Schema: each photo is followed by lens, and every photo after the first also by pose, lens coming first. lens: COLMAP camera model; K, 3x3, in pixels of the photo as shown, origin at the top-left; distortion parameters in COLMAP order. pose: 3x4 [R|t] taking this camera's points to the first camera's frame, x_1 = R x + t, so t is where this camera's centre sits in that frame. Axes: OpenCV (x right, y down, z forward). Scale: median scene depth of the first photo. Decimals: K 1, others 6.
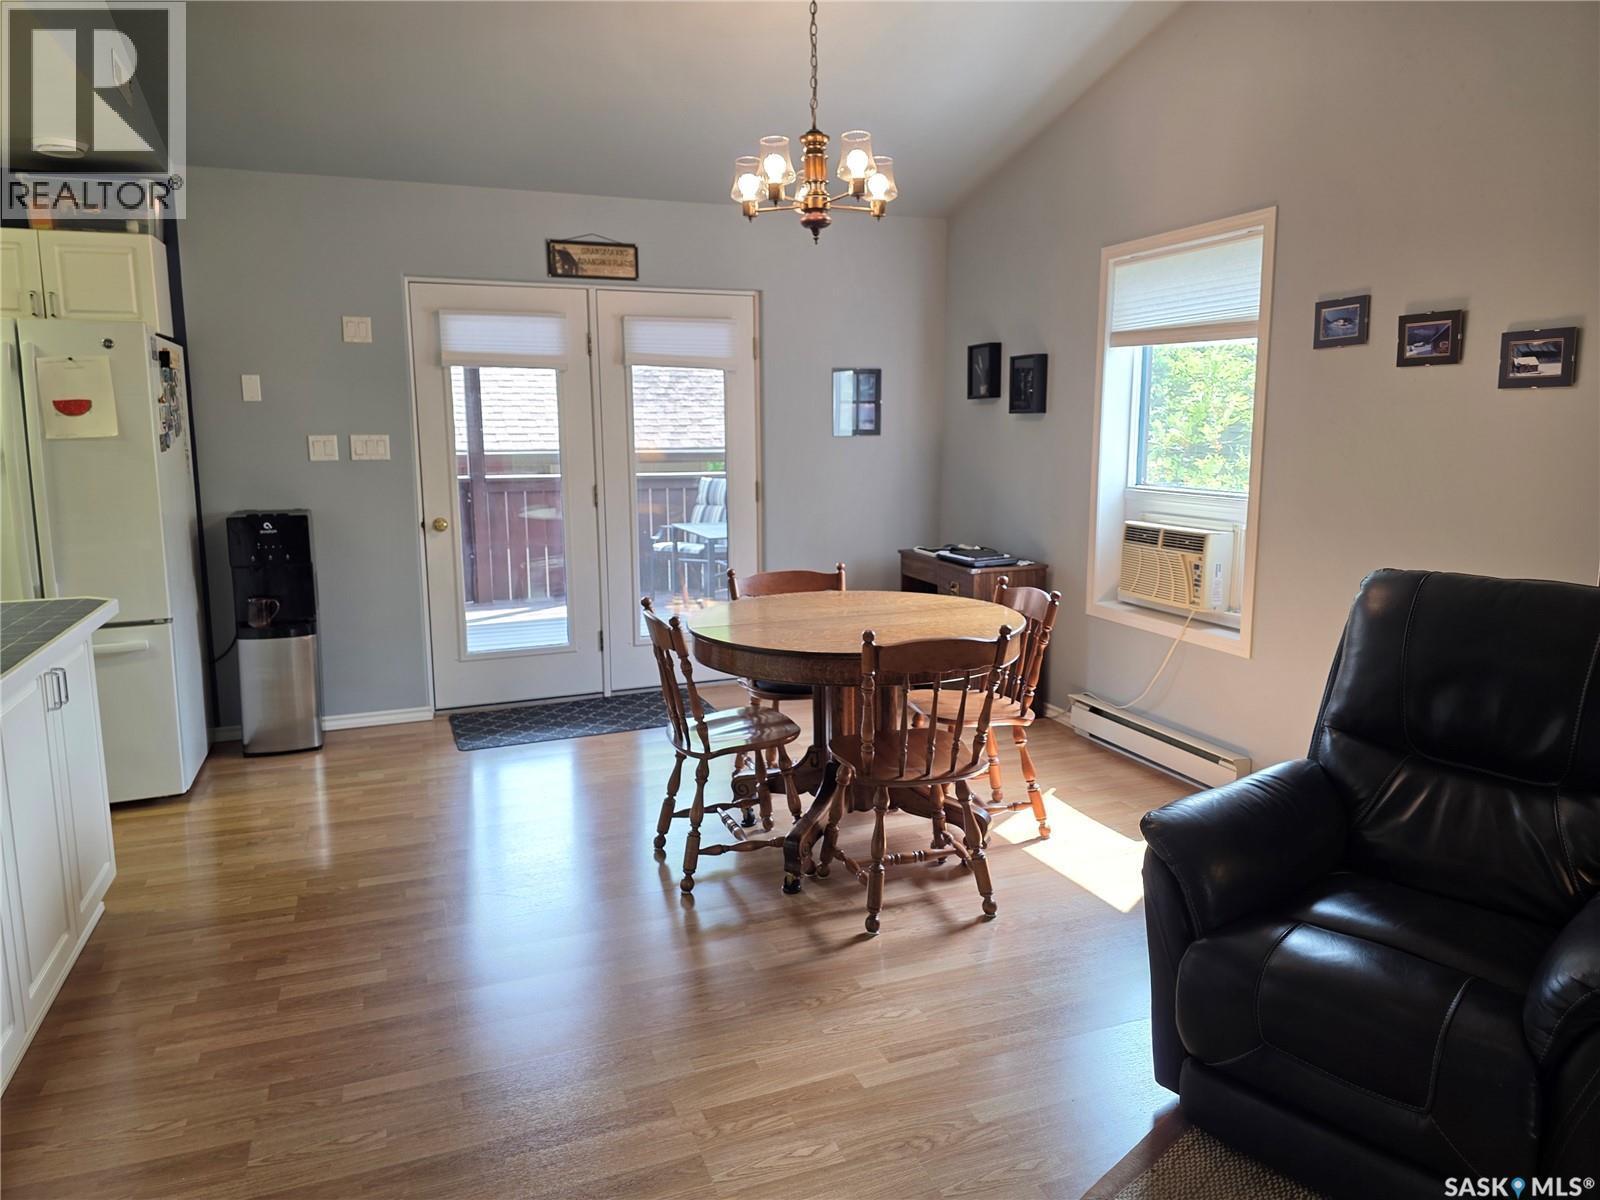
lens RADIAL K [[1072.5, 0, 803.6], [0, 1072.5, 587.3], [0, 0, 1]] dist [0.058520, -0.058785]
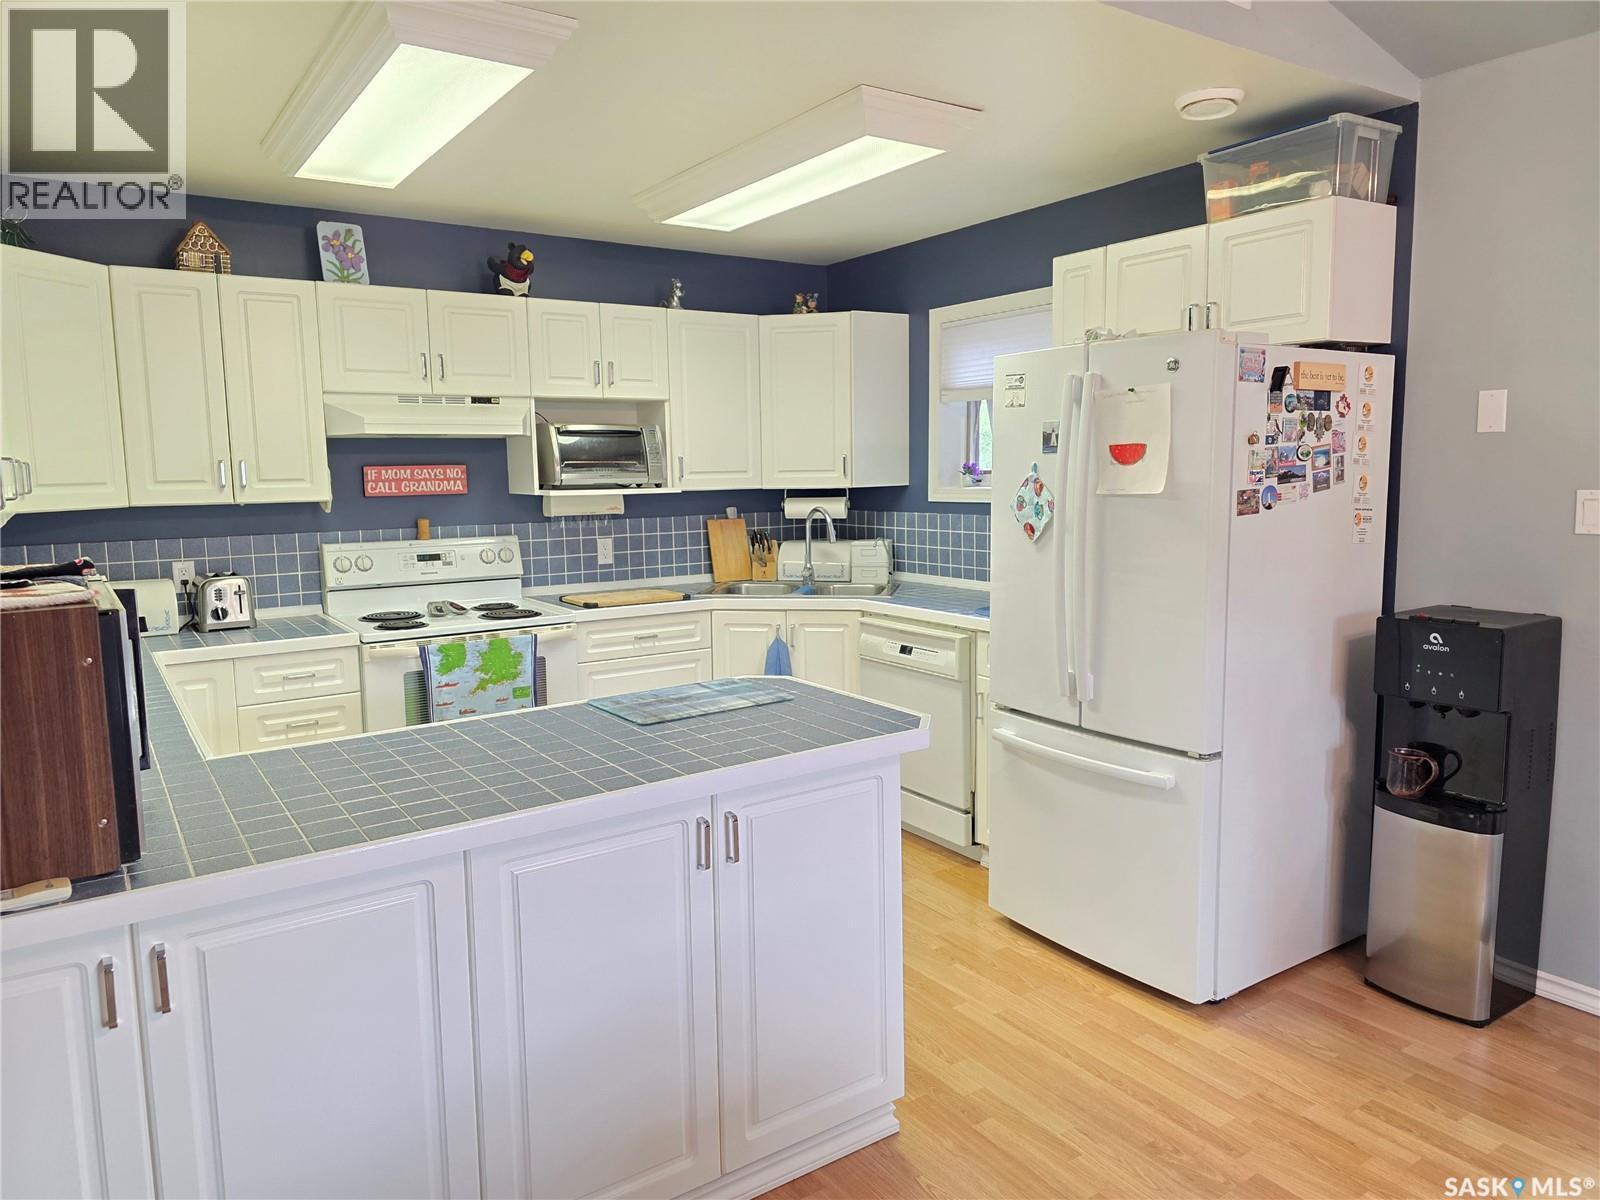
lens RADIAL K [[1072.5, 0, 780.6], [0, 1072.5, 585.4], [0, 0, 1]] dist [0.058520, -0.058785]
pose [[0.215419, 0.112392, -0.970032, 0.013144], [-0.133988, 0.987361, 0.084644, -0.087741], [0.967286, 0.111738, 0.227756, 0.499924]]
